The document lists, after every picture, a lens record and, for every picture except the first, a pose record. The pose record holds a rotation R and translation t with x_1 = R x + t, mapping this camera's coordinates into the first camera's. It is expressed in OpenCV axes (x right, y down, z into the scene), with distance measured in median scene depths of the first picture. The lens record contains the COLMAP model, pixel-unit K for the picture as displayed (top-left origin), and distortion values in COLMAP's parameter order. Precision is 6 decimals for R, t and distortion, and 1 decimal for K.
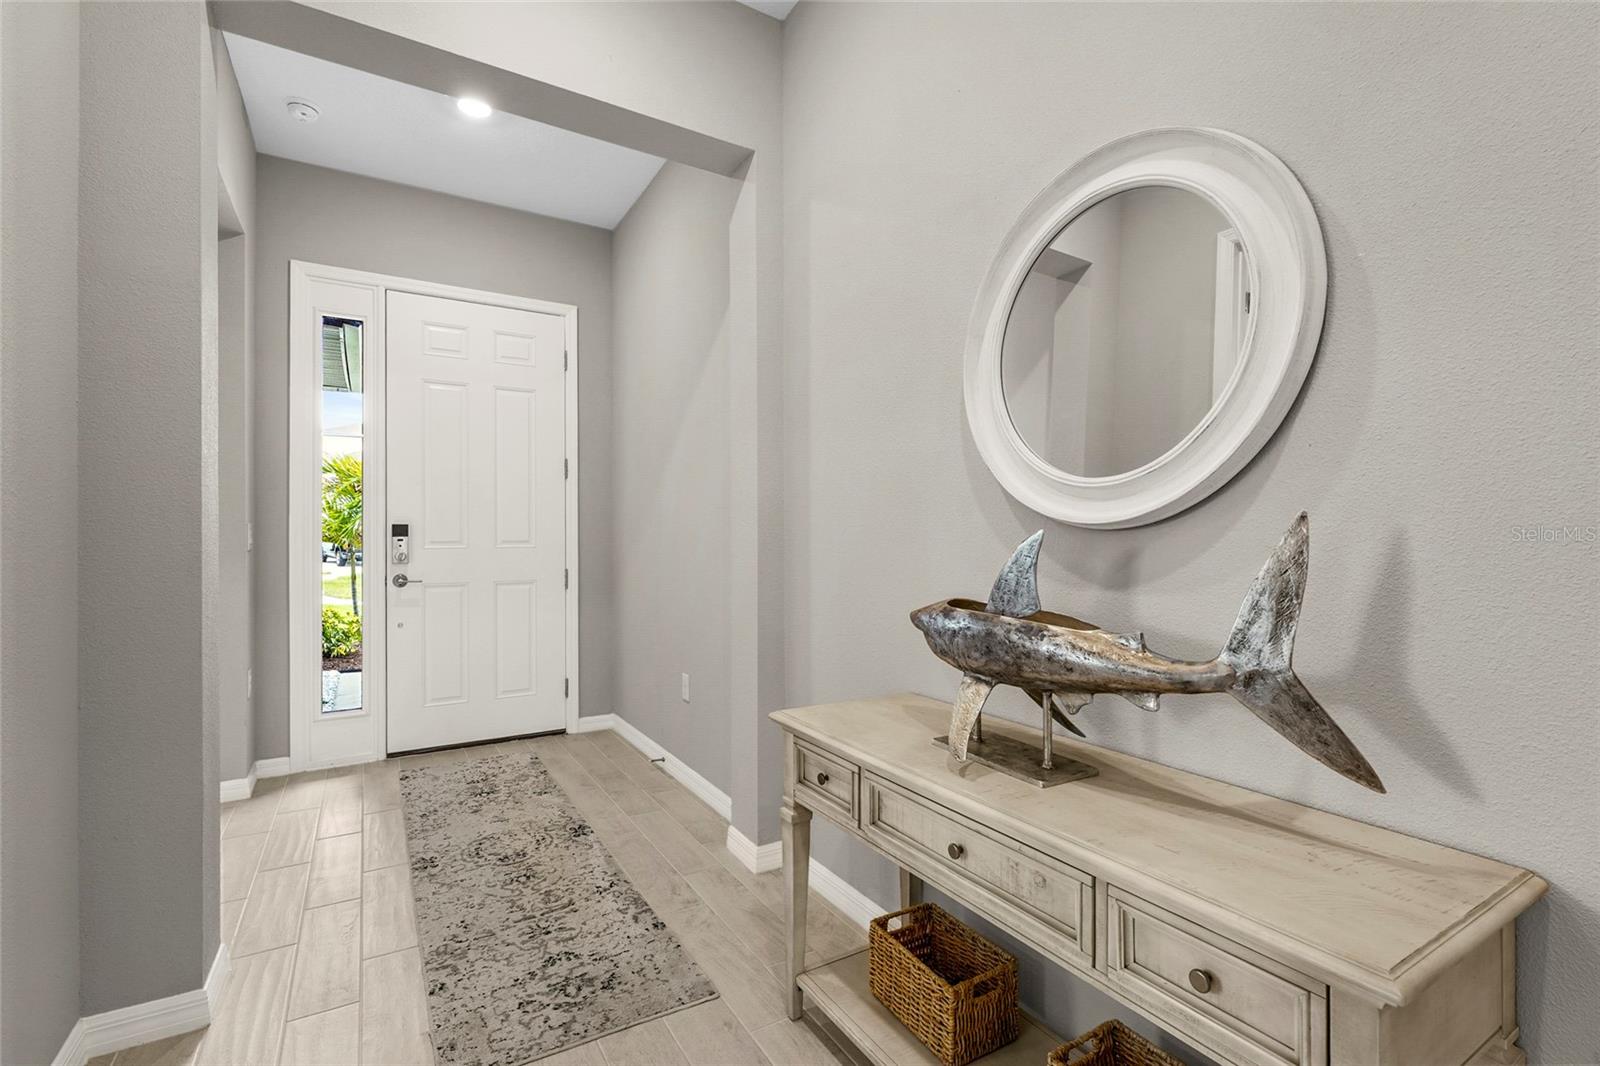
lens RADIAL K [[725.4, 0, 818.9], [0, 725.4, 530.7], [0, 0, 1]] dist [-0.001605, -0.000060]
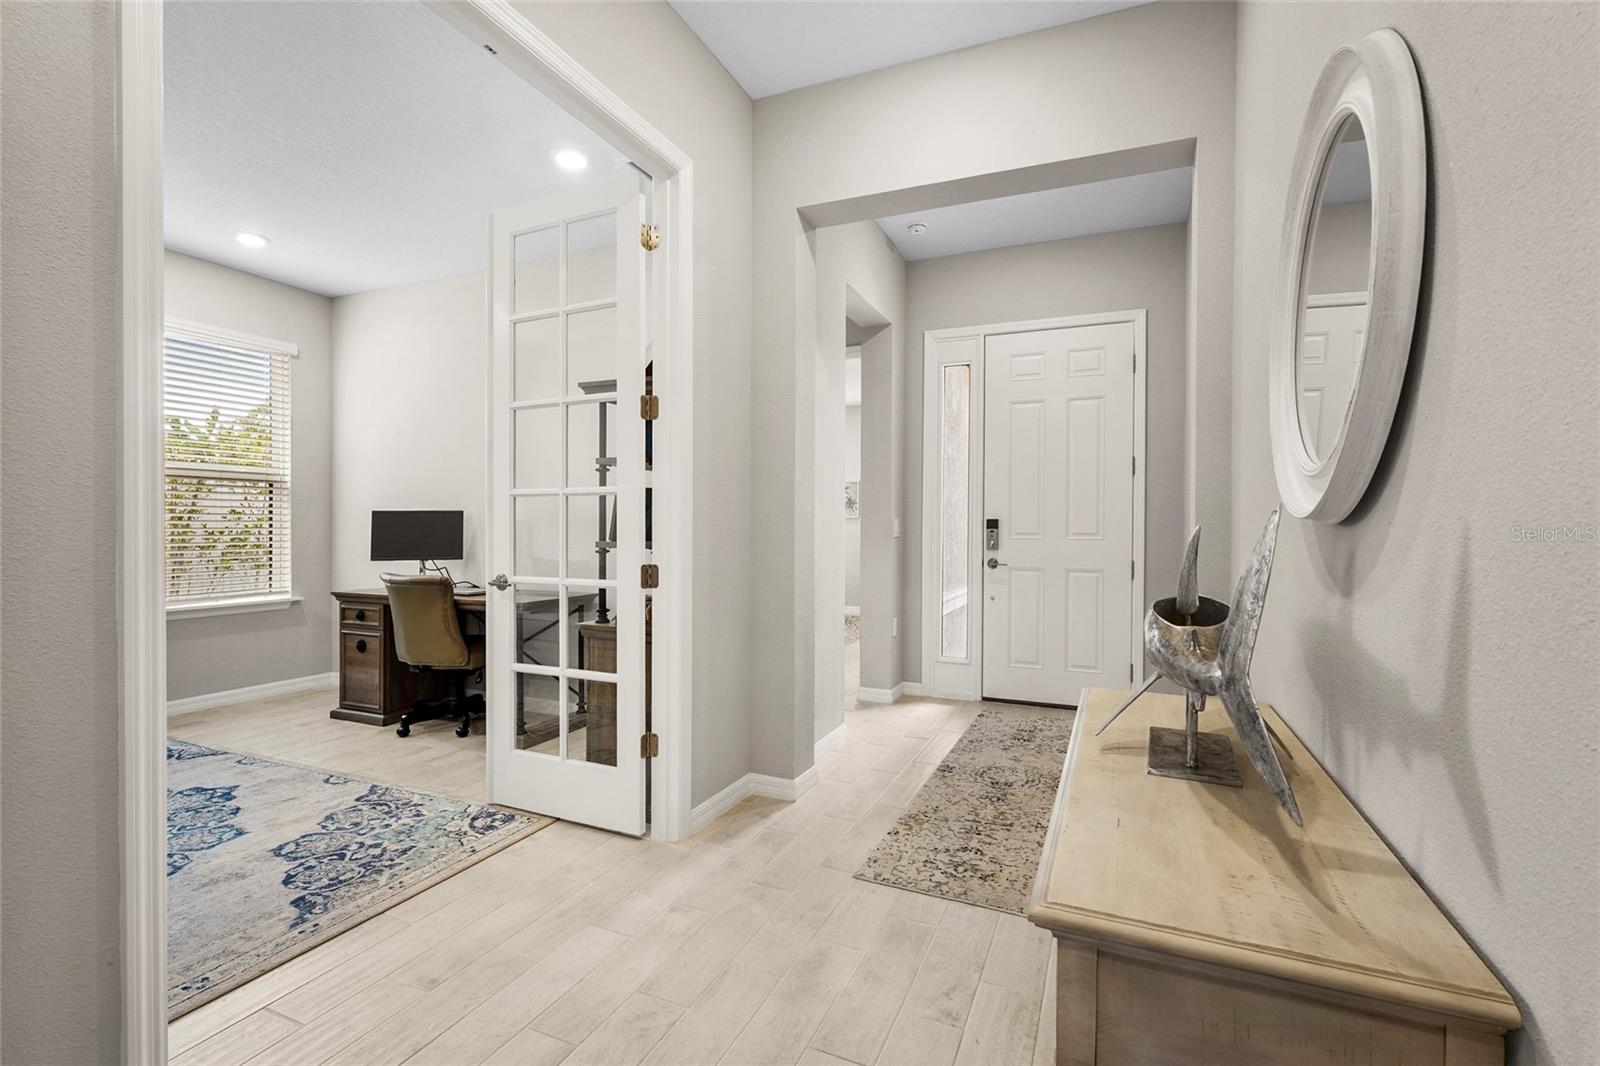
lens RADIAL K [[677.9, 0, 768.8], [0, 677.9, 532.3], [0, 0, 1]] dist [0.002501, 0.000311]
pose [[0.569901, 0.013794, -0.821598, 0.363875], [-0.004314, 0.999896, 0.013795, -0.000797], [0.821702, -0.004317, 0.569901, 0.001154]]
